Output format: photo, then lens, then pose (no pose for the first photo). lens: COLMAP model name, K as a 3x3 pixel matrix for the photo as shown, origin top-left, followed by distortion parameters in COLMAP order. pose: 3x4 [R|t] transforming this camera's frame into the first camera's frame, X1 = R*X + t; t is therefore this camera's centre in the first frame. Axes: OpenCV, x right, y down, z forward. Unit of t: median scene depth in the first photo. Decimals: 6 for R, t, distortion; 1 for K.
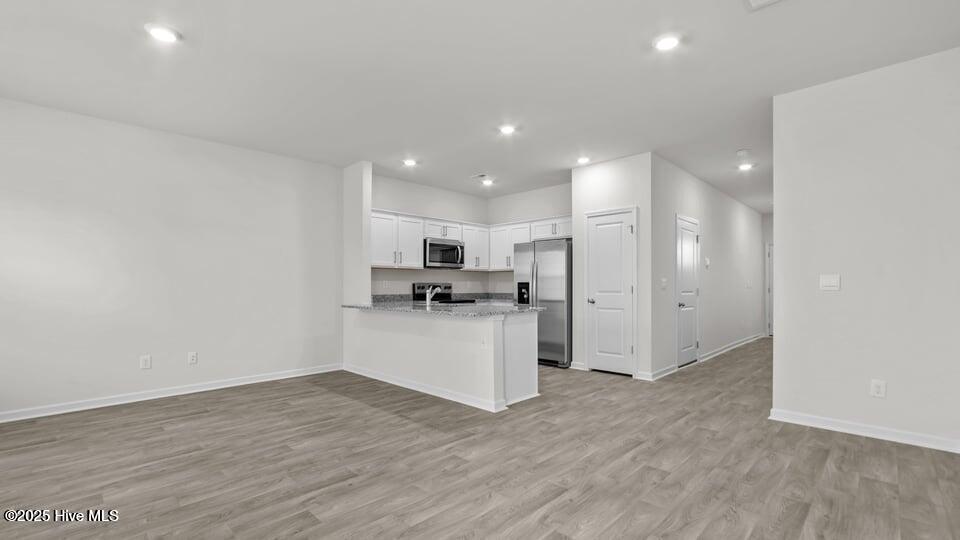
lens RADIAL K [[419.5, 0, 476.2], [0, 419.5, 284.7], [0, 0, 1]] dist [-0.009448, 0.000814]
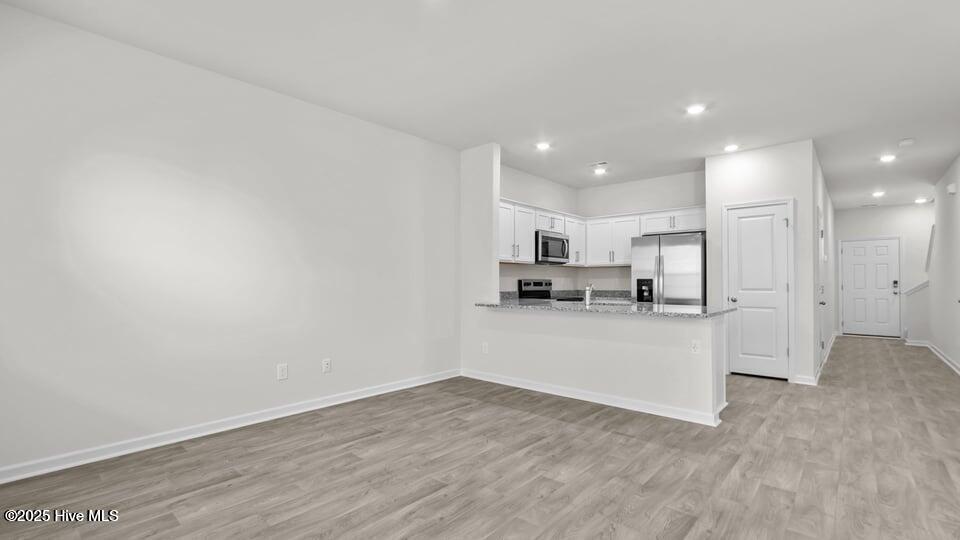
lens RADIAL K [[426.5, 0, 480.0], [0, 426.5, 270.0], [0, 0, 1]] dist [-0.011730, 0.000277]
pose [[0.998596, 0.005238, 0.052716, -0.327051], [-0.003811, 0.999625, -0.027127, 0.001921], [-0.052838, 0.026888, 0.998241, 0.086802]]
